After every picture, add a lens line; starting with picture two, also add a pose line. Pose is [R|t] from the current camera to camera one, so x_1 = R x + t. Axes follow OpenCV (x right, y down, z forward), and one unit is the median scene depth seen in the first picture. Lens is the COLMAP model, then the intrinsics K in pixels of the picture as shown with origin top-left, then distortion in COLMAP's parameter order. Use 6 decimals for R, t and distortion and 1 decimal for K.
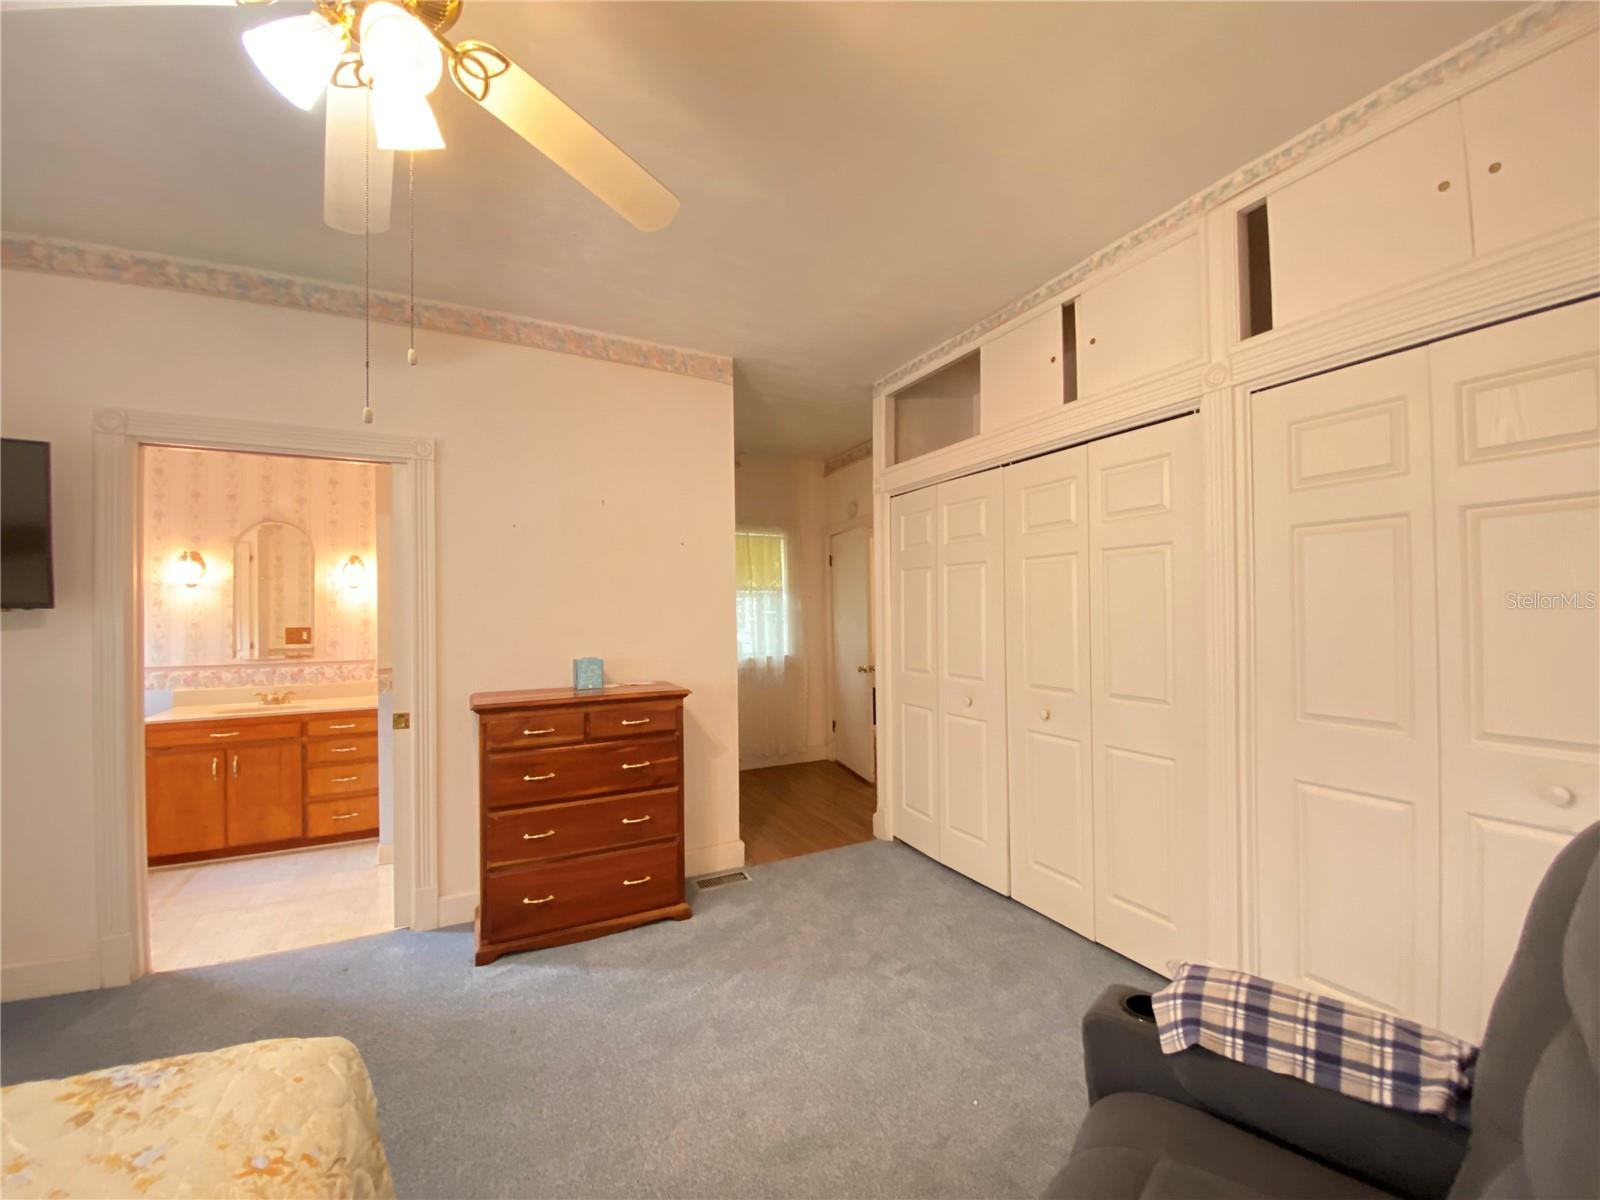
lens RADIAL K [[647.7, 0, 787.8], [0, 647.7, 601.8], [0, 0, 1]] dist [-0.021553, -0.000123]
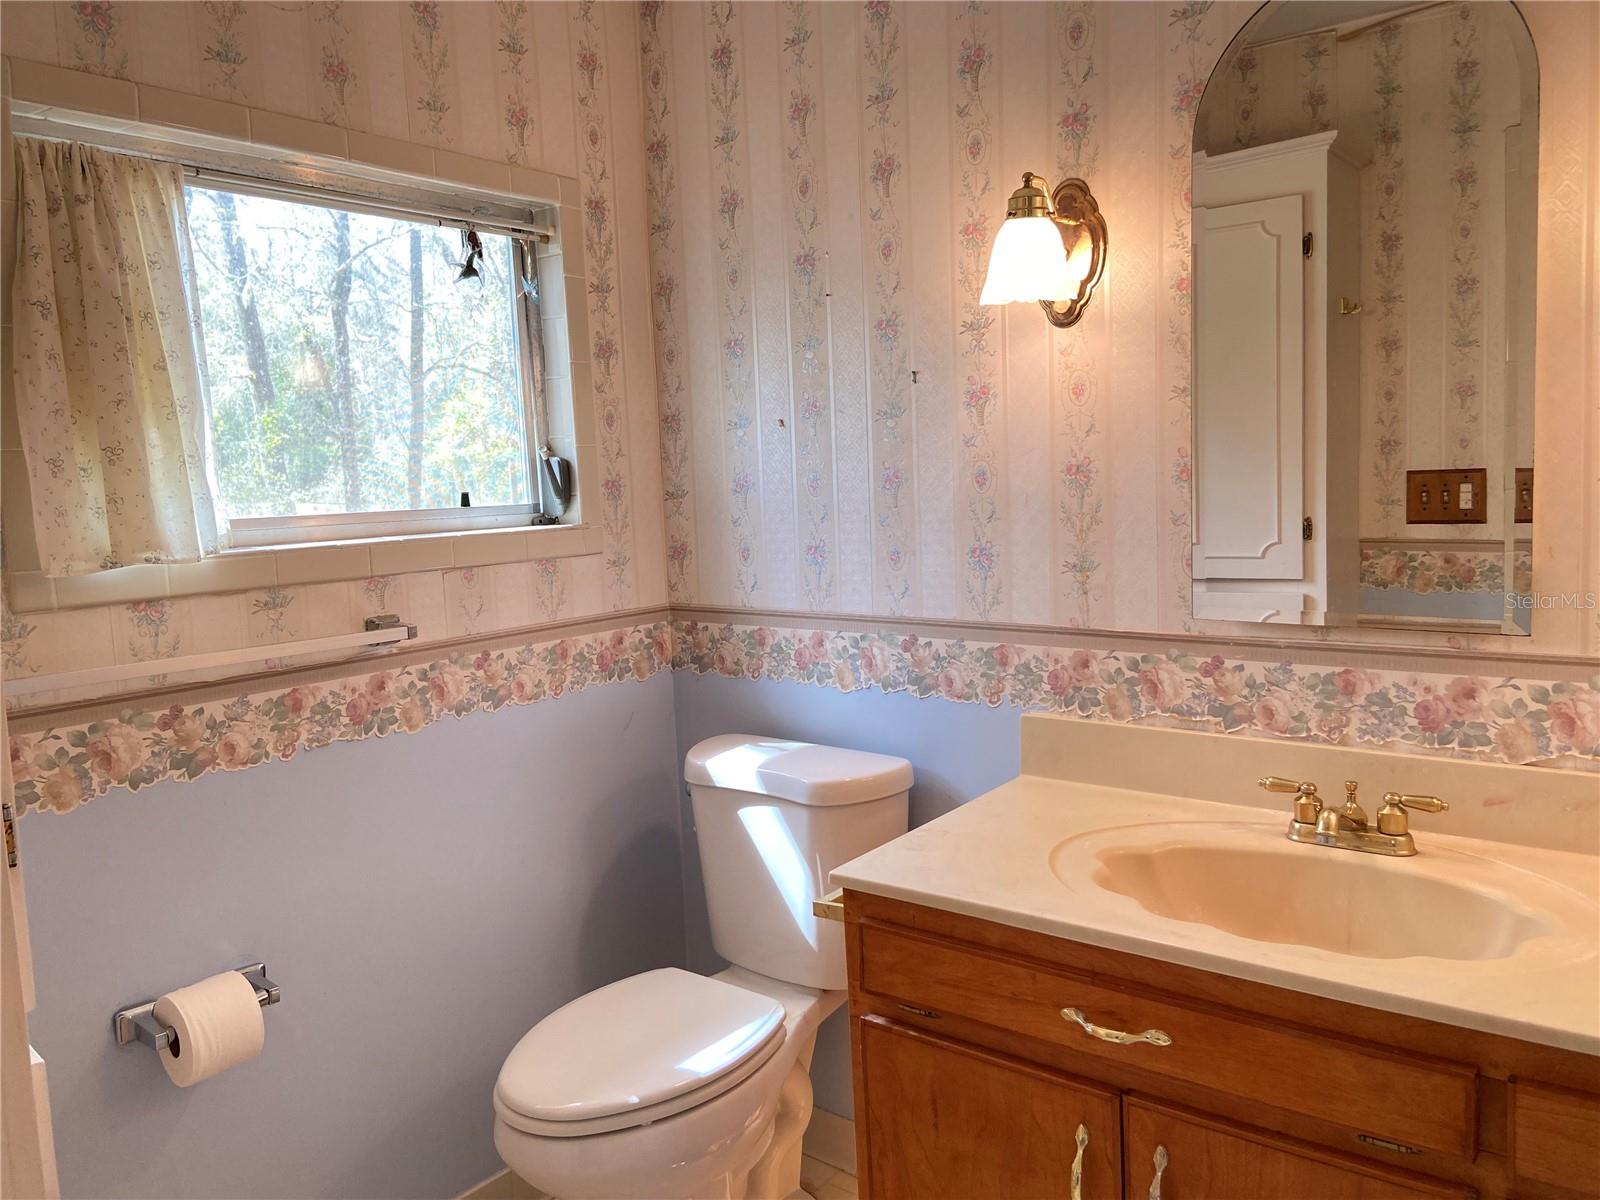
lens RADIAL K [[1235.1, 0, 799.5], [0, 1235.1, 572.7], [0, 0, 1]] dist [0.034086, -0.005661]
pose [[0.432452, 0.077336, -0.898334, -0.509401], [0.043299, 0.993384, 0.106363, 0.018076], [0.900617, -0.084894, 0.426243, 0.656221]]
